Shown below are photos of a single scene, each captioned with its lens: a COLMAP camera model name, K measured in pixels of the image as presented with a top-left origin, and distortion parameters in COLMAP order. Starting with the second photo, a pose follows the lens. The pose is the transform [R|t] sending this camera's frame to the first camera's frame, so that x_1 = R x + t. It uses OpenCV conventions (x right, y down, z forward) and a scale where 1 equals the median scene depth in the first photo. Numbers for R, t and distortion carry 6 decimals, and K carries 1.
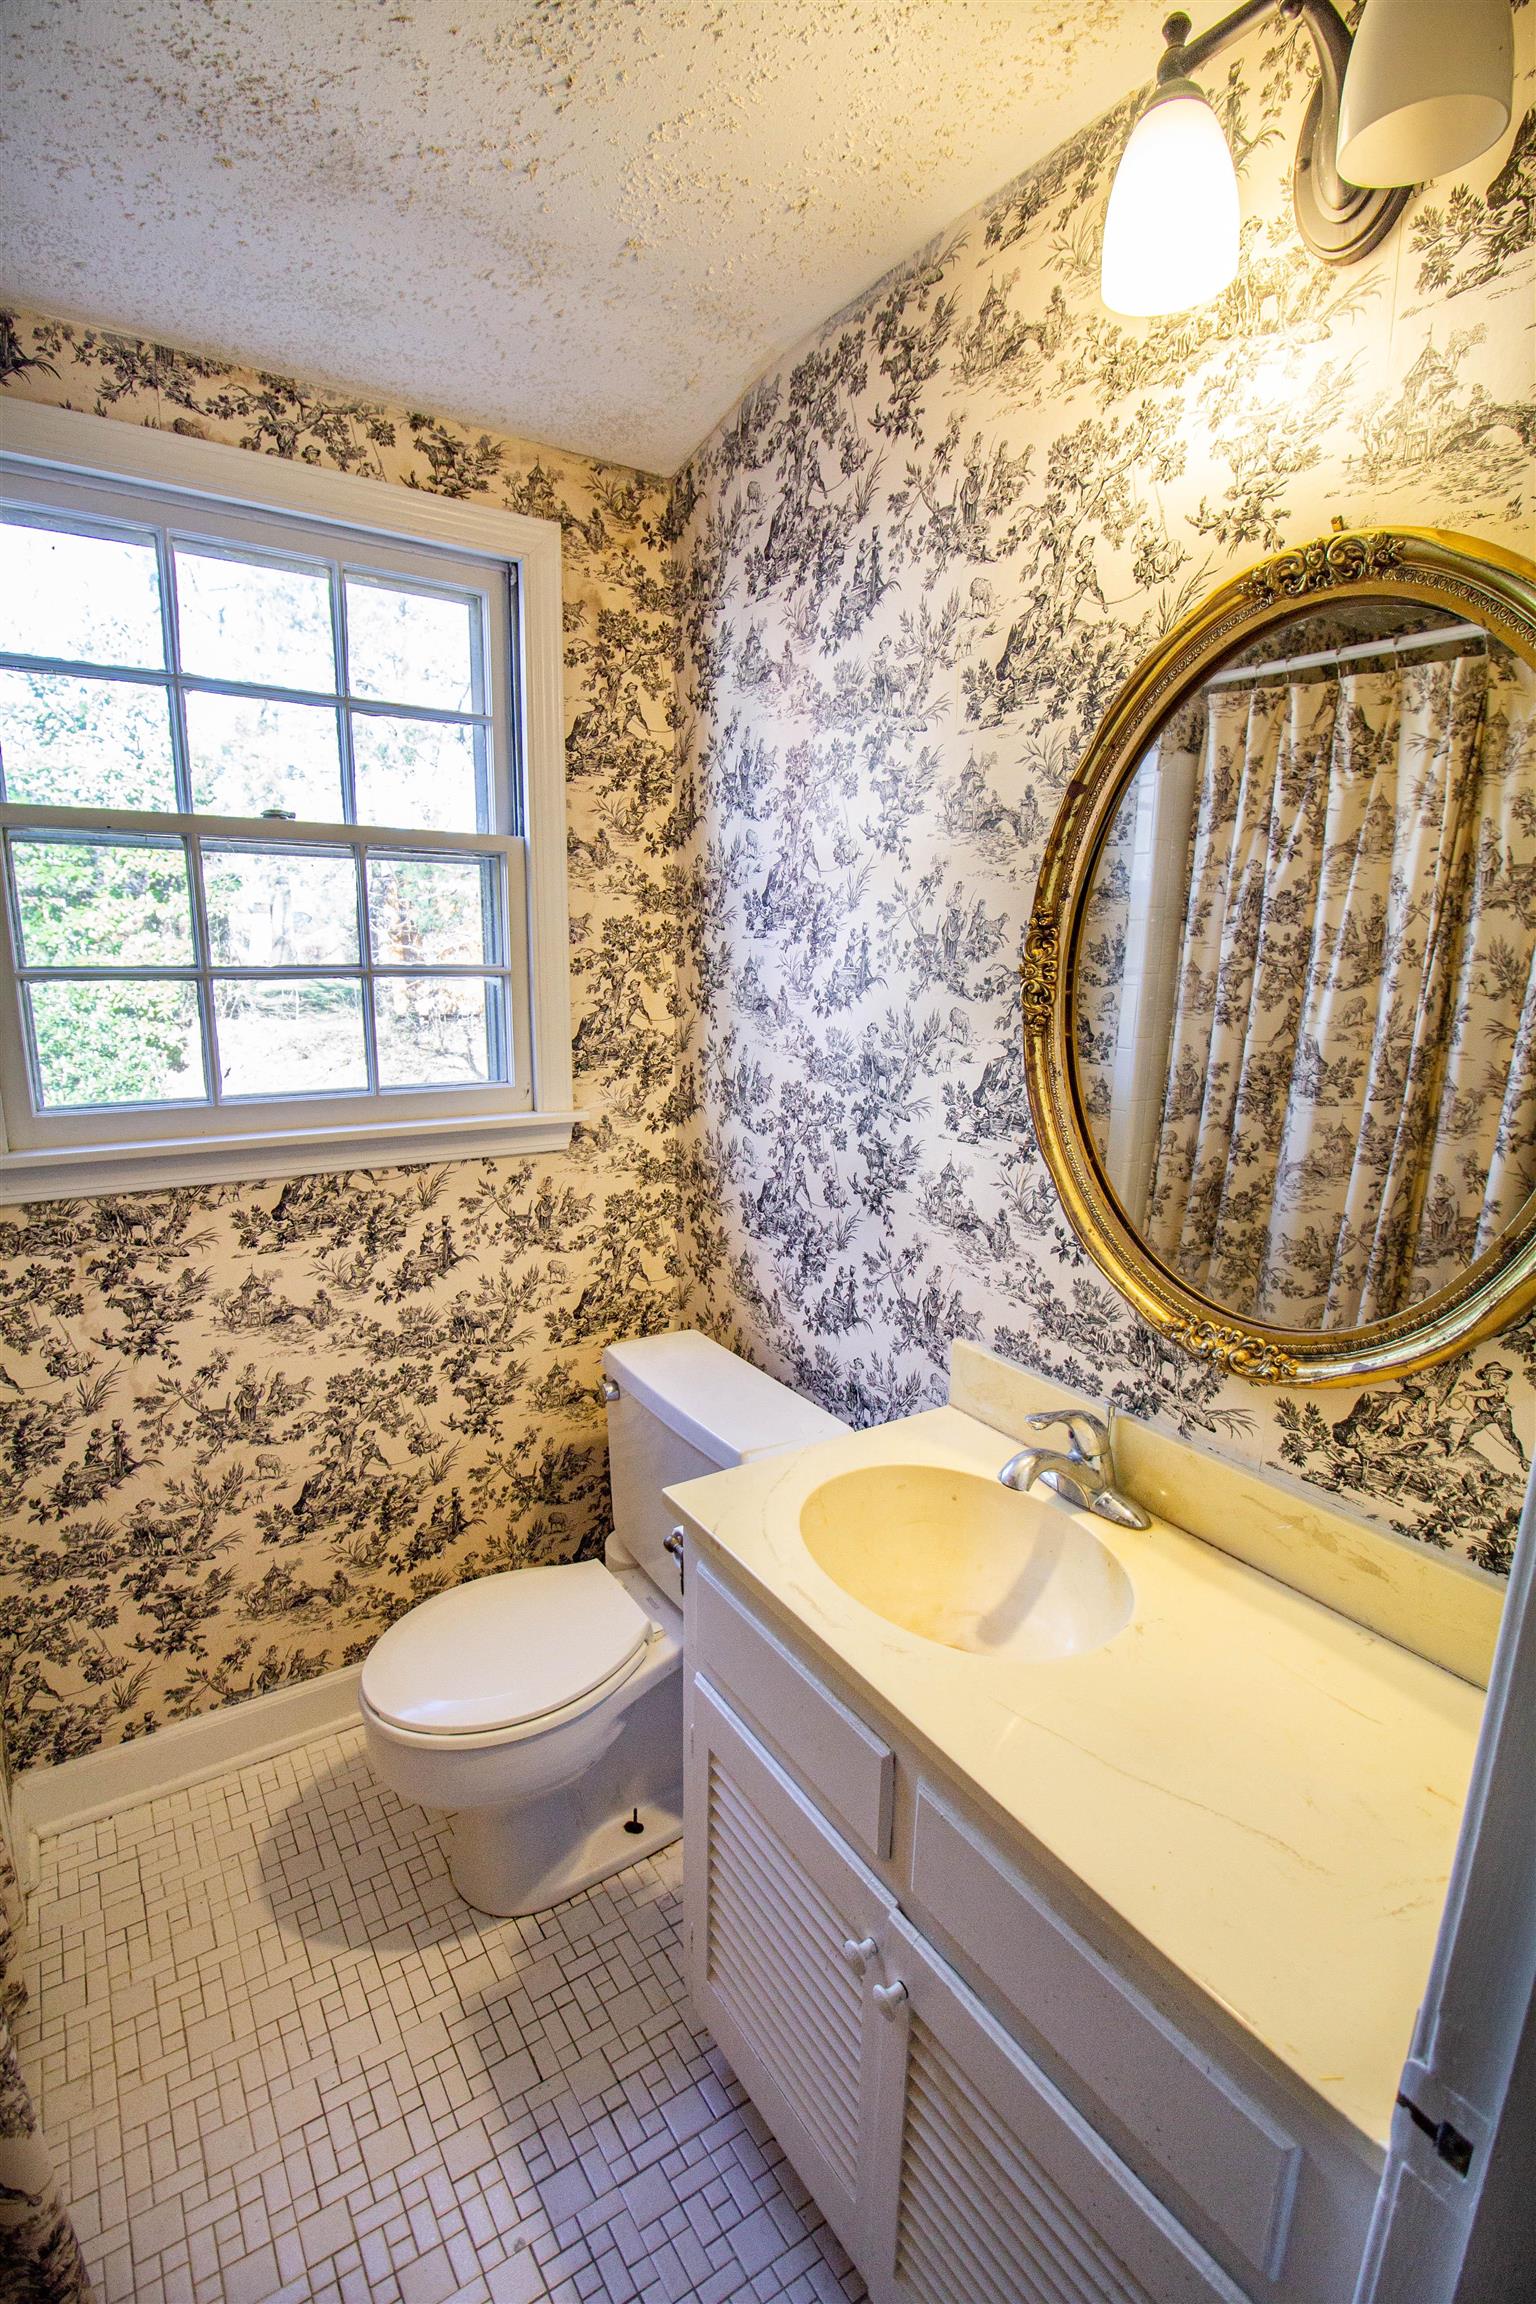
lens RADIAL K [[1066.5, 0, 781.4], [0, 1066.5, 1160.9], [0, 0, 1]] dist [-0.003693, -0.011087]
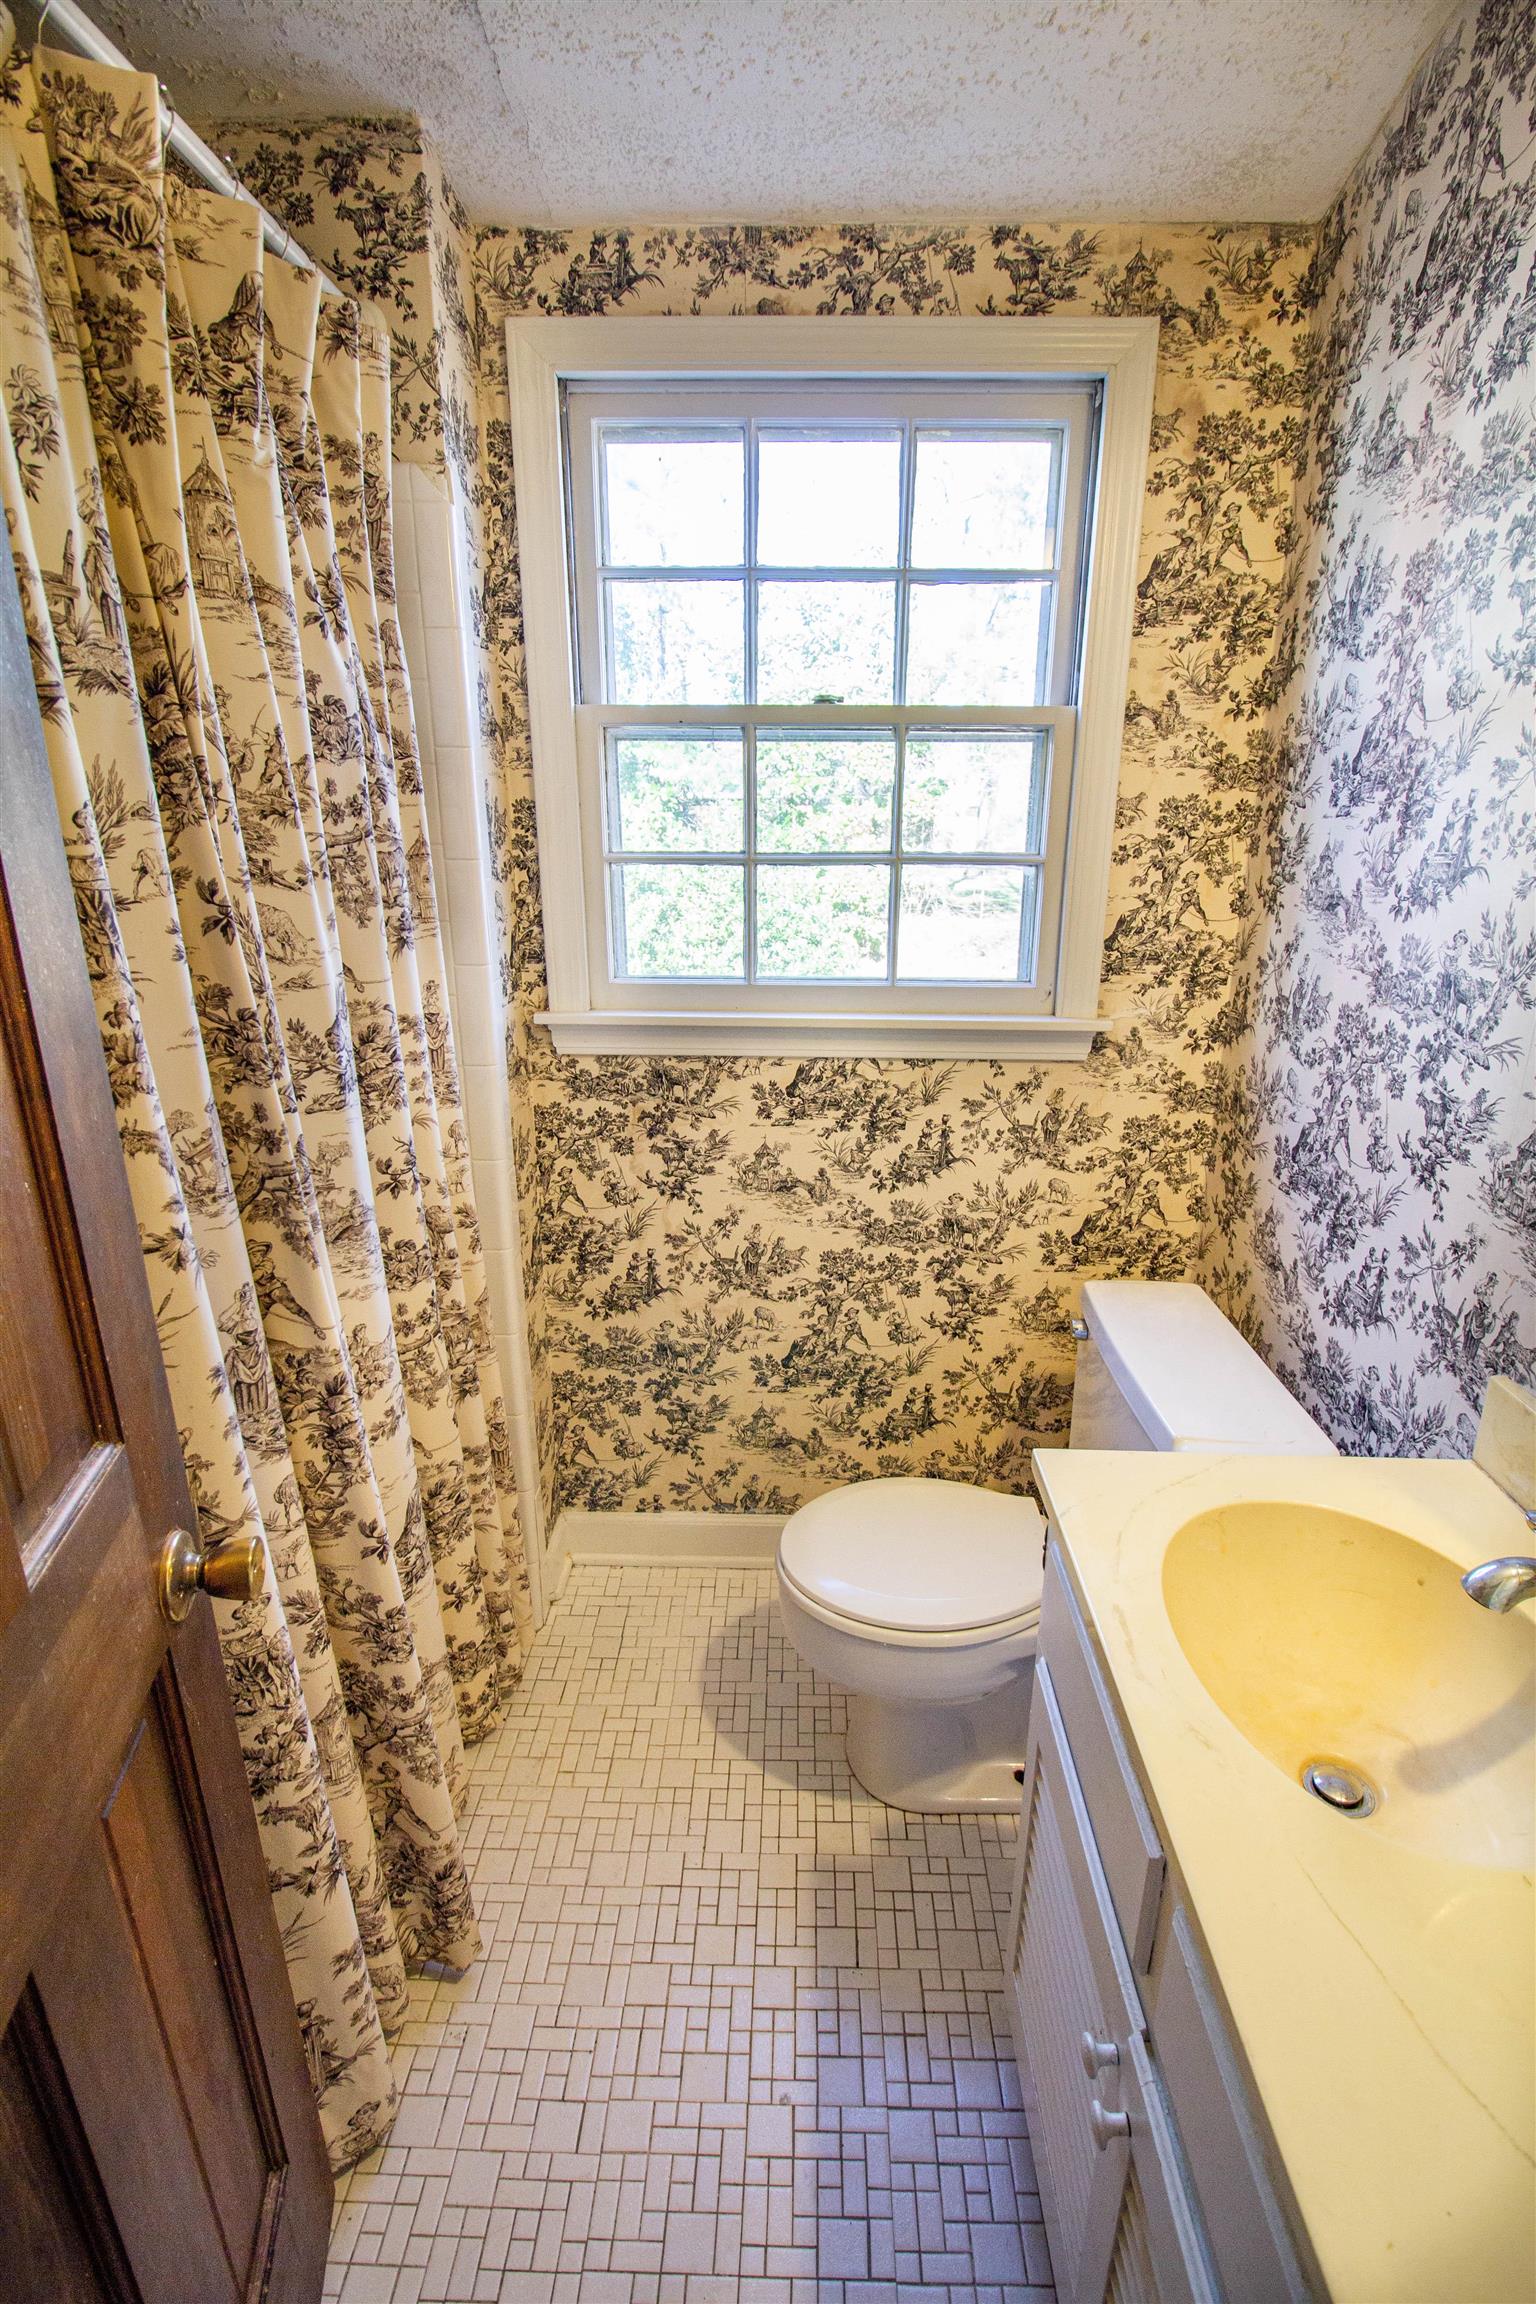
lens RADIAL K [[1066.5, 0, 764.9], [0, 1066.5, 1165.4], [0, 0, 1]] dist [-0.003693, -0.011087]
pose [[0.815181, 0.162330, -0.555994, 0.115583], [-0.110605, 0.985886, 0.125678, -0.008224], [0.568548, -0.040954, 0.821630, 0.112289]]
